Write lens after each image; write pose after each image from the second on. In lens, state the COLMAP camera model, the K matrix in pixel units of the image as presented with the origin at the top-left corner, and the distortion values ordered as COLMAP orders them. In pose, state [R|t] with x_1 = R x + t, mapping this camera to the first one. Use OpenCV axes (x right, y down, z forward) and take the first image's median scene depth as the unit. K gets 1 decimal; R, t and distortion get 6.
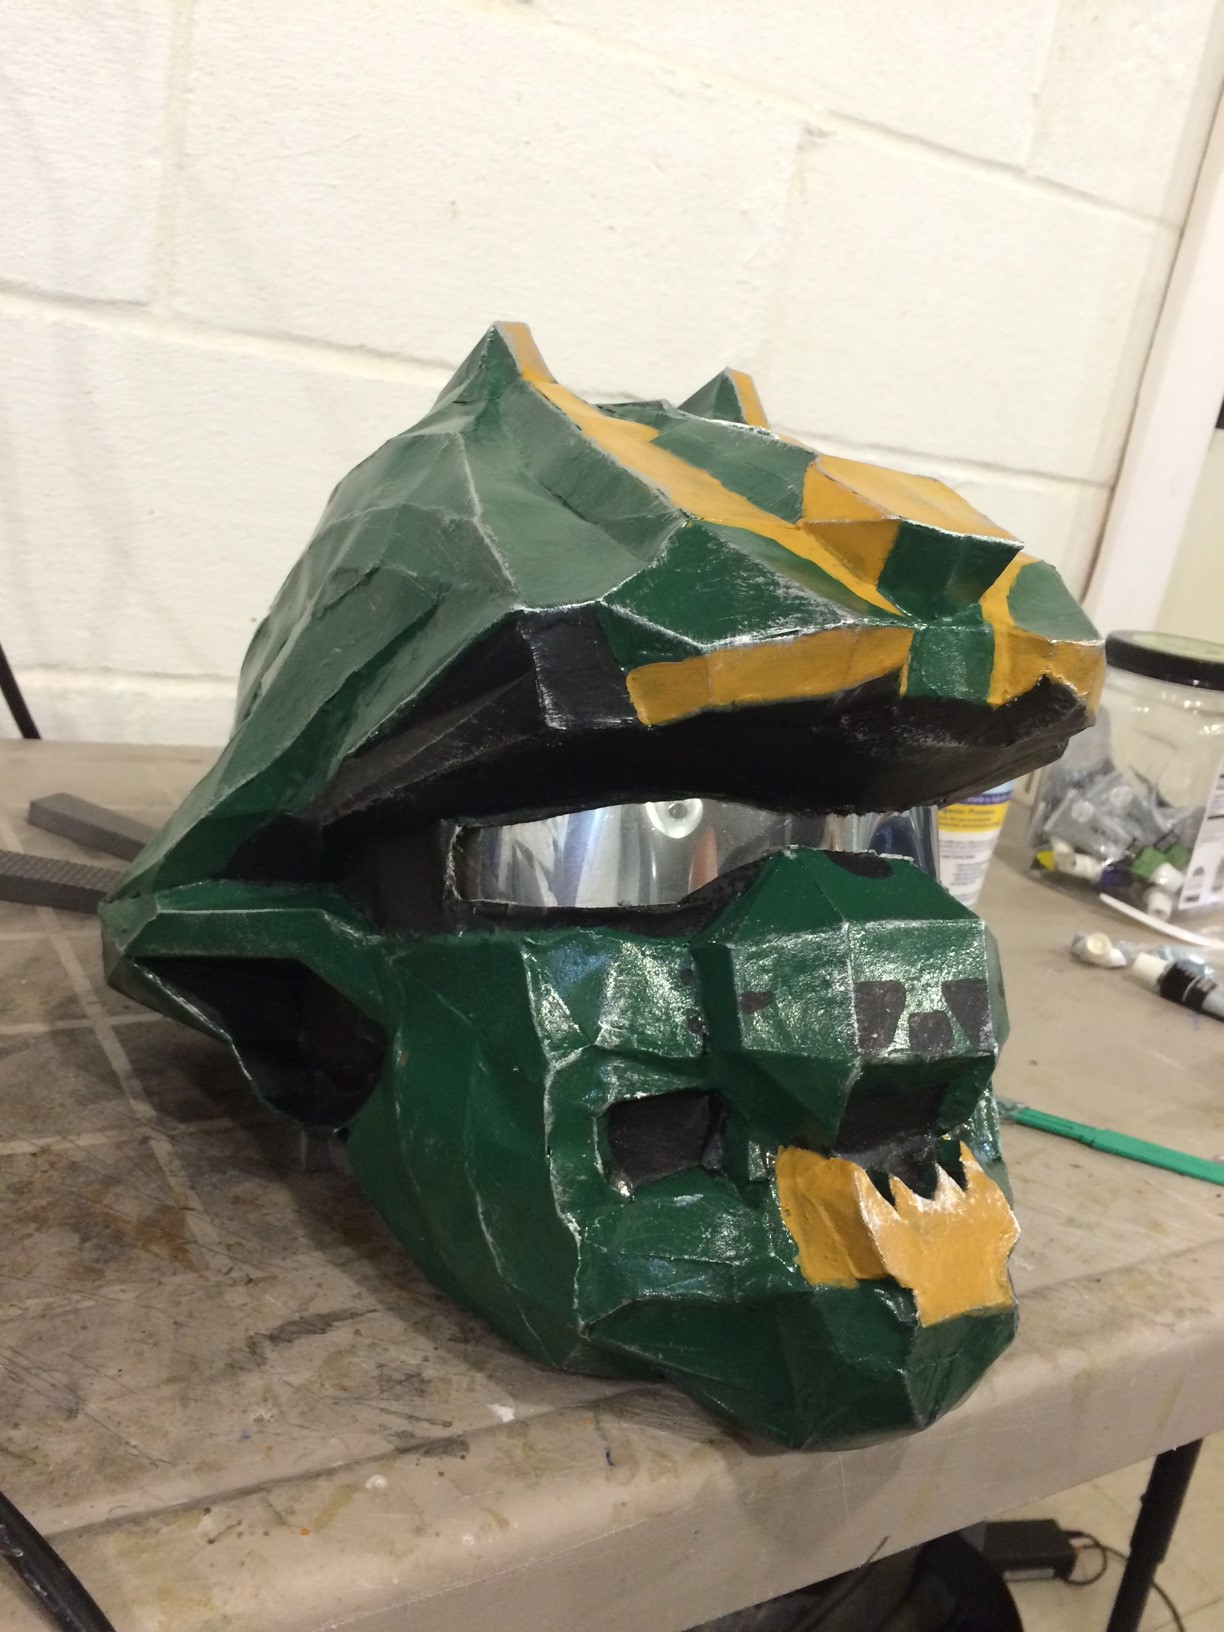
lens RADIAL K [[1419.8, 0, 609.2], [0, 1419.8, 810.5], [0, 0, 1]] dist [0.084936, -0.135588]
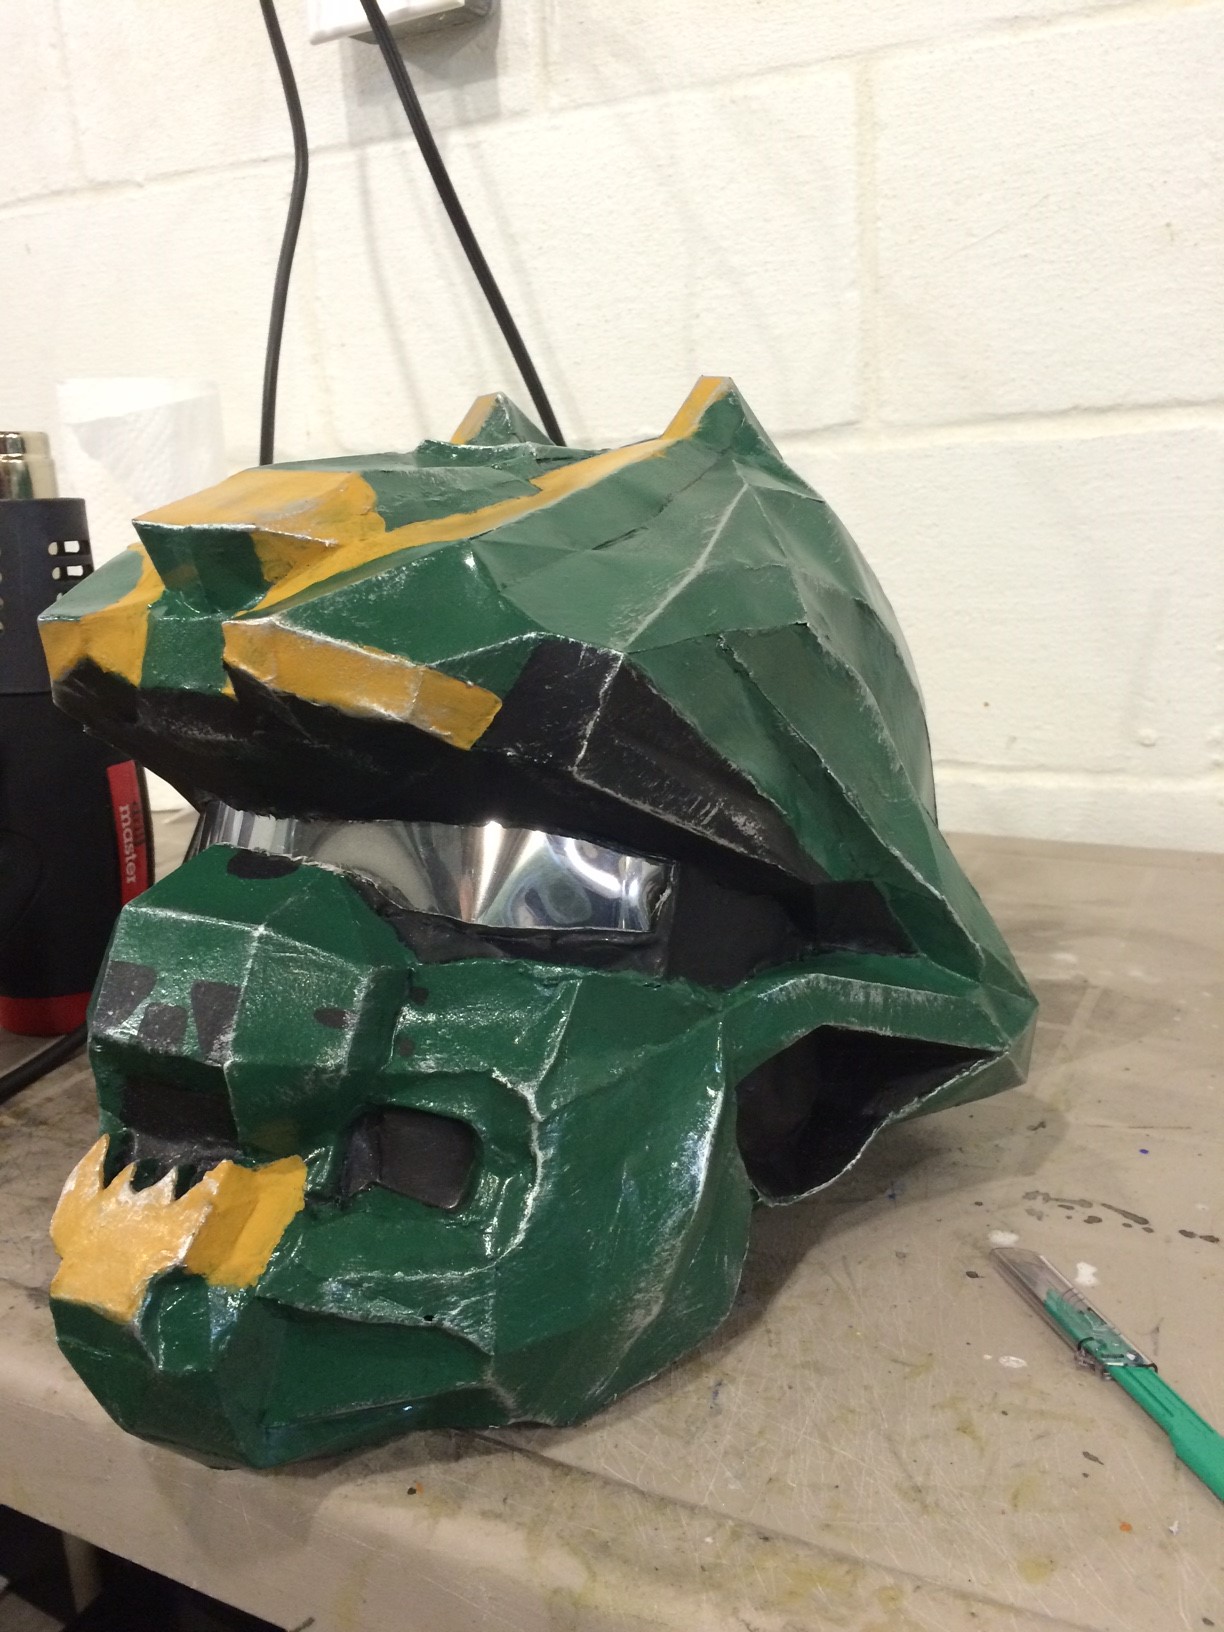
lens RADIAL K [[1419.8, 0, 609.2], [0, 1419.8, 810.5], [0, 0, 1]] dist [0.084936, -0.135588]
pose [[0.494755, 0.010395, -0.868970, 0.831591], [-0.097193, 0.994317, -0.043443, 0.013573], [0.863580, 0.105952, 0.492953, 0.510241]]
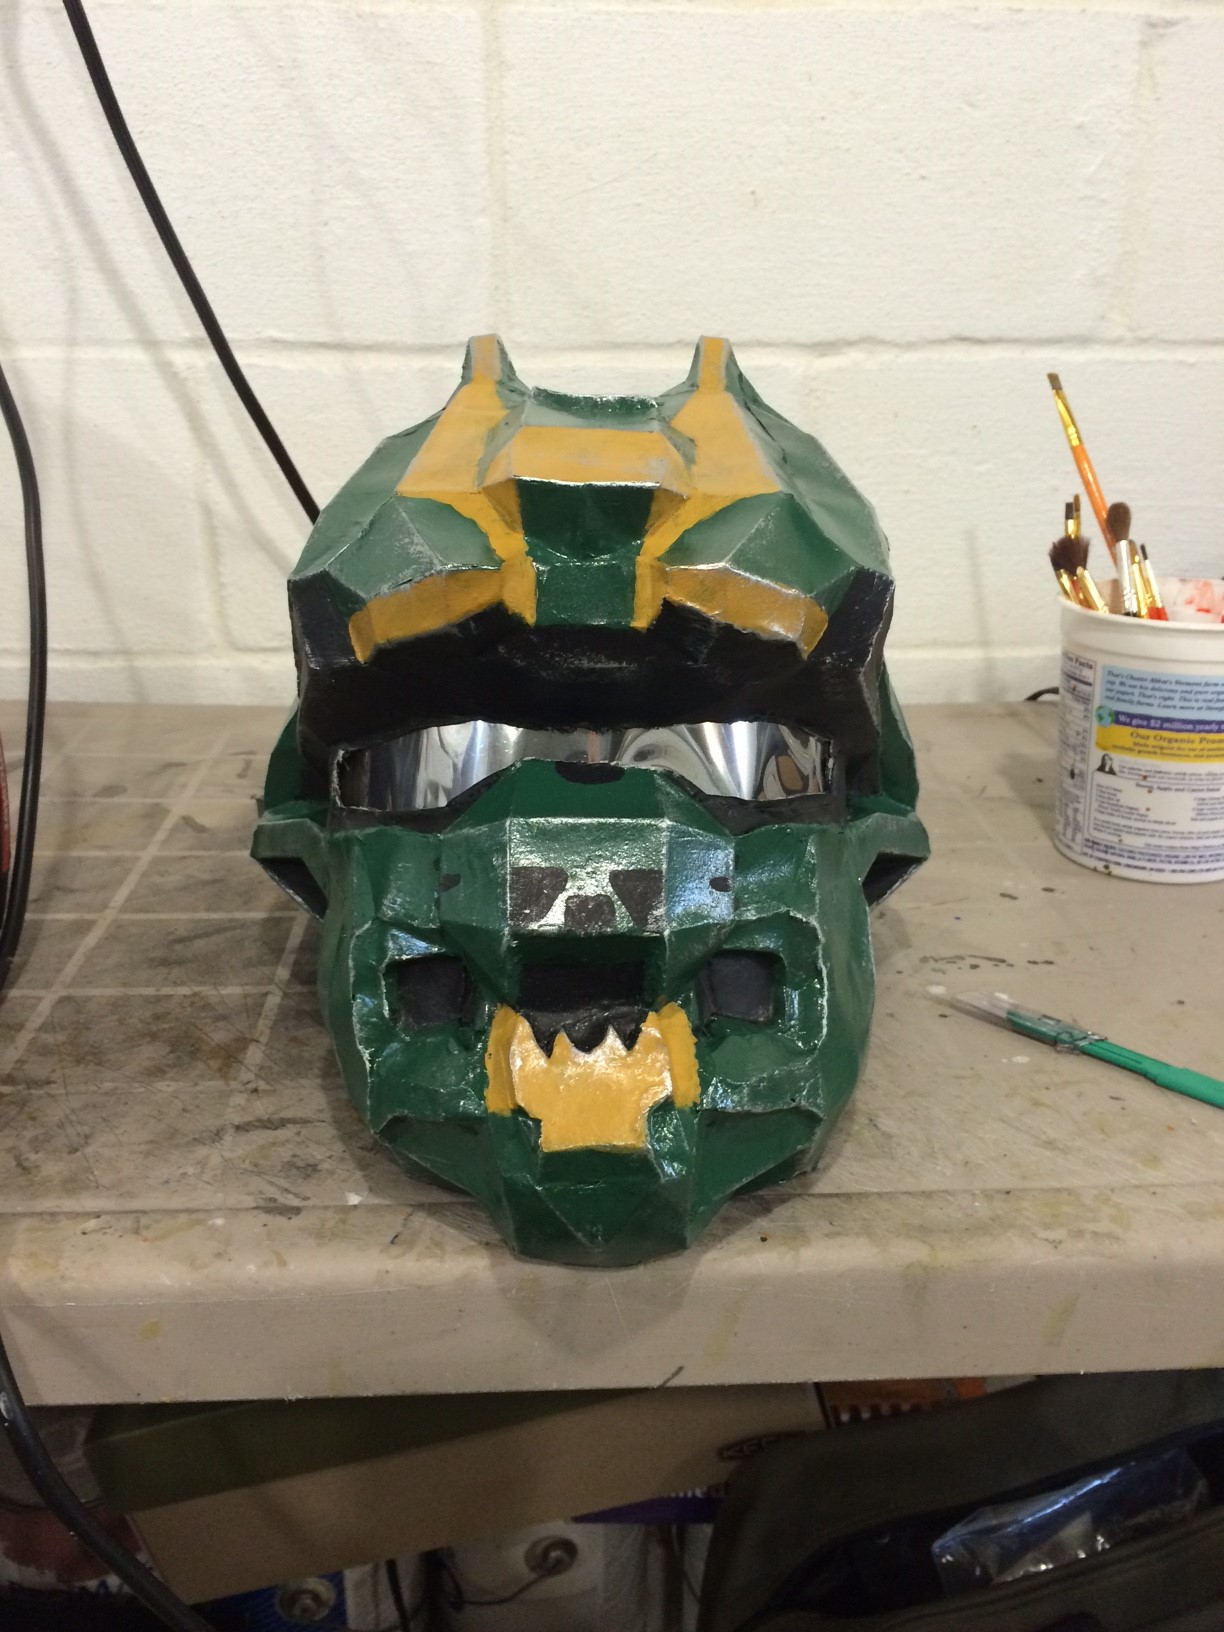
lens RADIAL K [[1413.1, 0, 608.3], [0, 1413.1, 813.8], [0, 0, 1]] dist [0.092675, -0.144809]
pose [[0.870421, -0.004709, -0.492286, 0.543132], [0.016339, 0.999680, 0.019326, 0.035126], [0.492038, -0.024866, 0.870219, -0.000497]]
